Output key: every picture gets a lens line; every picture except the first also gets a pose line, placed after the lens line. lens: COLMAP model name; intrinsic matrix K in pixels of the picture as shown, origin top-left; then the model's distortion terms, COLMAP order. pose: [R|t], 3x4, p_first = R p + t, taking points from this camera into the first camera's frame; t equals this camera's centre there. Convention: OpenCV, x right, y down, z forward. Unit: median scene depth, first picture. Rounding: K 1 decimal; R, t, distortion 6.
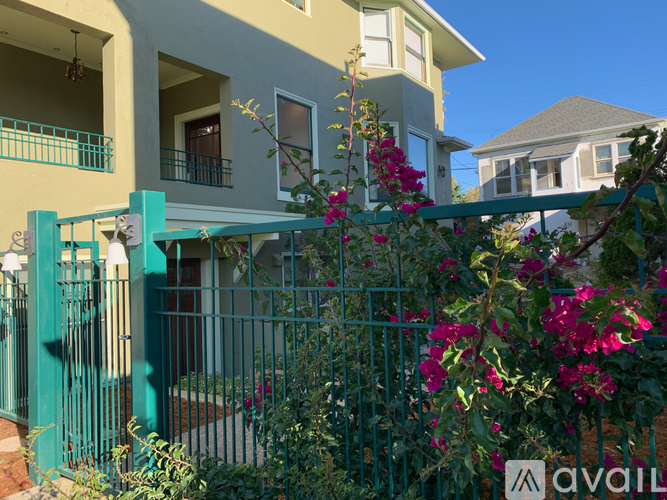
lens RADIAL K [[517.9, 0, 333.5], [0, 517.9, 250.0], [0, 0, 1]] dist [0.004868, 0.002089]
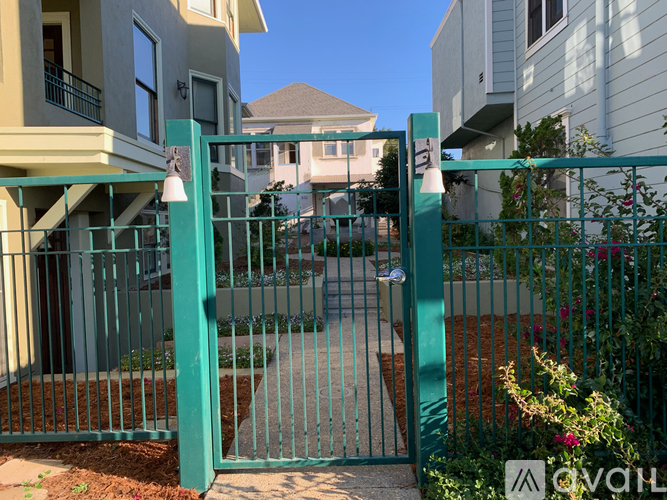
lens RADIAL K [[517.9, 0, 333.5], [0, 517.9, 250.0], [0, 0, 1]] dist [0.004868, 0.002089]
pose [[0.818919, -0.006430, 0.573873, -0.227952], [-0.022829, 0.998781, 0.043768, 0.019176], [-0.573455, -0.048943, 0.817774, 0.079256]]
